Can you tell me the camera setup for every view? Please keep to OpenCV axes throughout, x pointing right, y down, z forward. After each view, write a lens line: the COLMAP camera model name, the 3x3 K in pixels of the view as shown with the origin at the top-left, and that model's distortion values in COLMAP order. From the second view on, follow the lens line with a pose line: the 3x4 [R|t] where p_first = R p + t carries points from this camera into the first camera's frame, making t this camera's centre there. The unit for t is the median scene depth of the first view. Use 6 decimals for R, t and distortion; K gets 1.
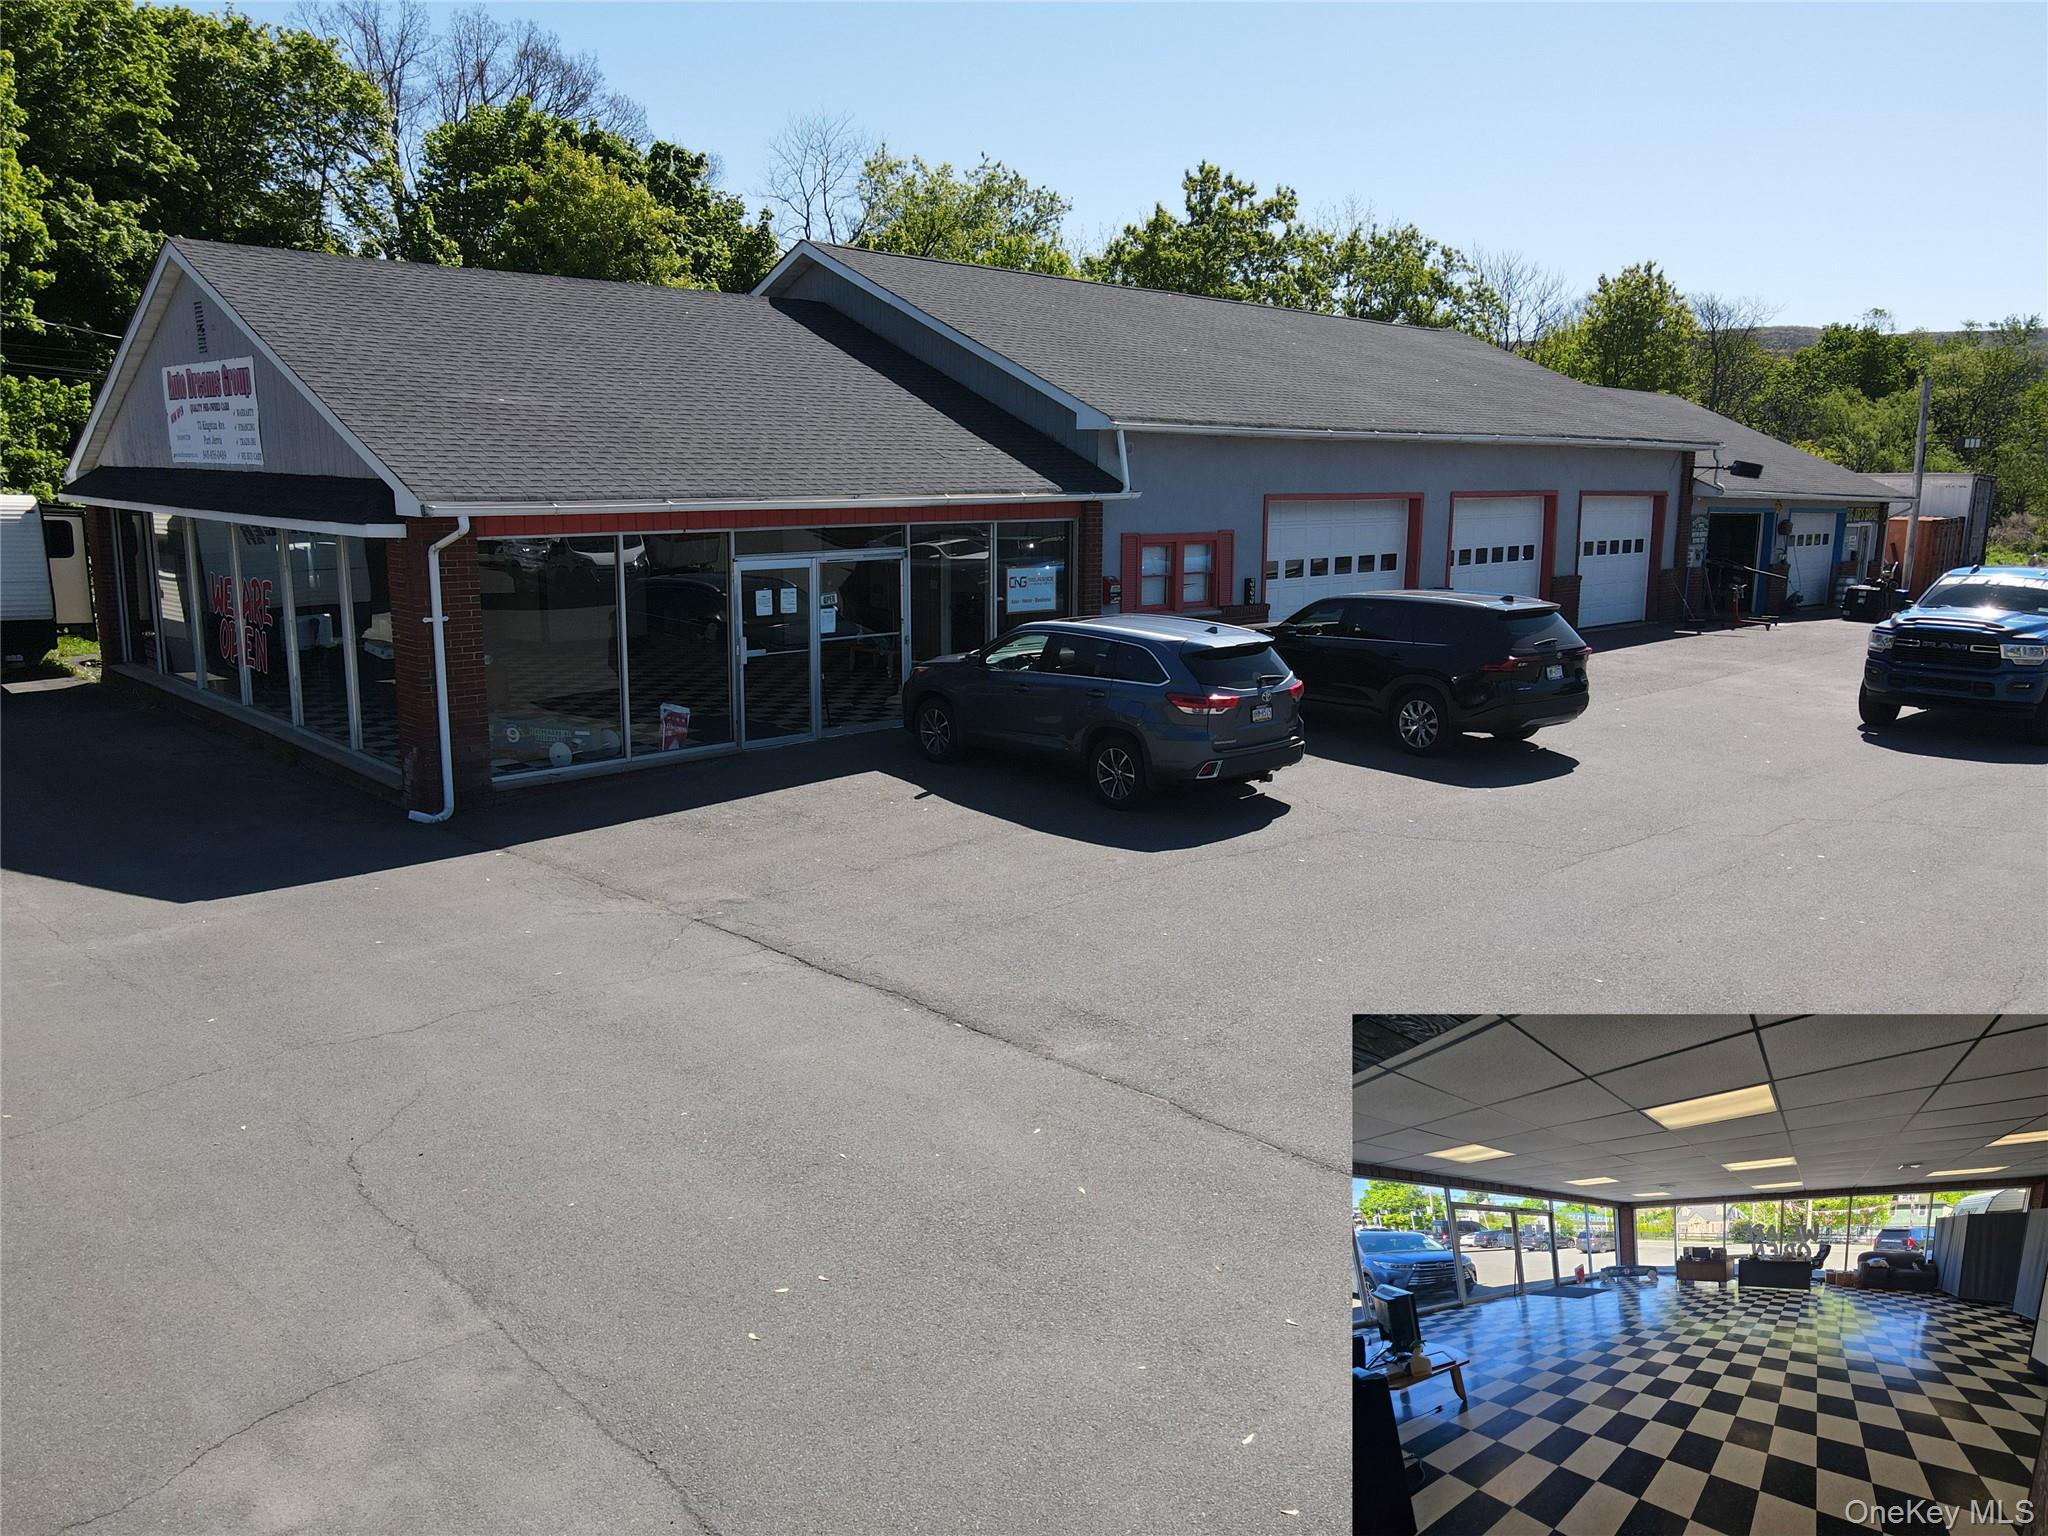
lens RADIAL K [[1515.6, 0, 1040.9], [0, 1515.6, 770.7], [0, 0, 1]] dist [0.016455, 0.003587]
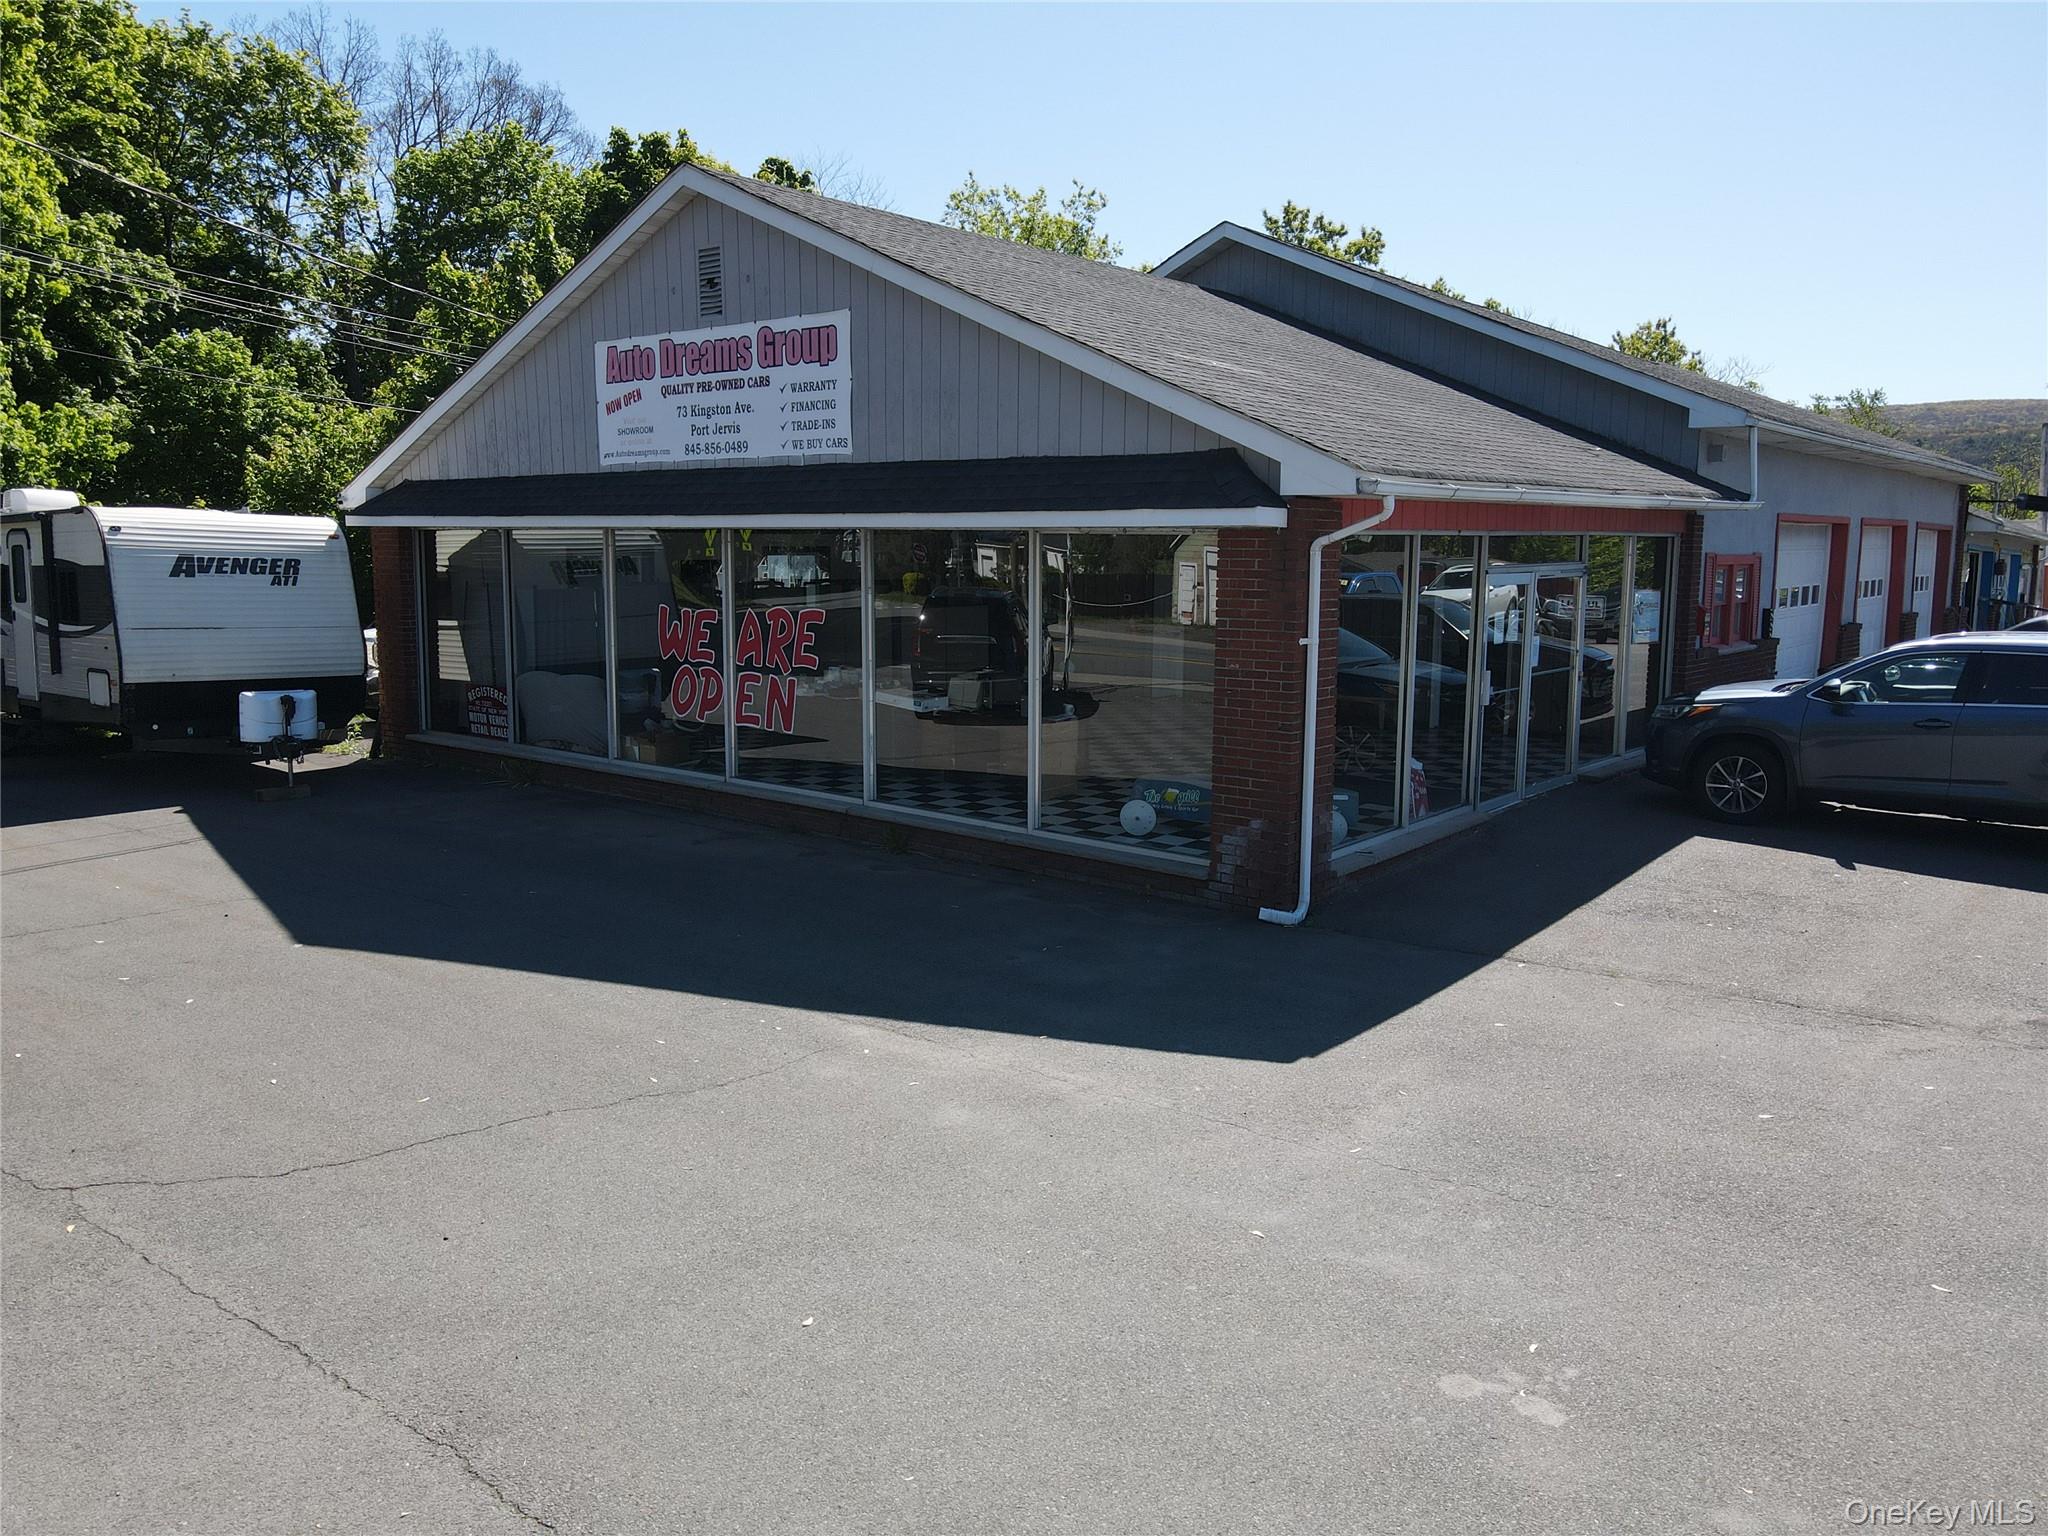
lens RADIAL K [[1515.6, 0, 1002.1], [0, 1515.6, 752.1], [0, 0, 1]] dist [0.016455, 0.003587]
pose [[0.991583, -0.022487, 0.127505, -0.212606], [0.030458, 0.997678, -0.060915, -0.002465], [-0.125840, 0.064286, 0.989965, 0.103428]]
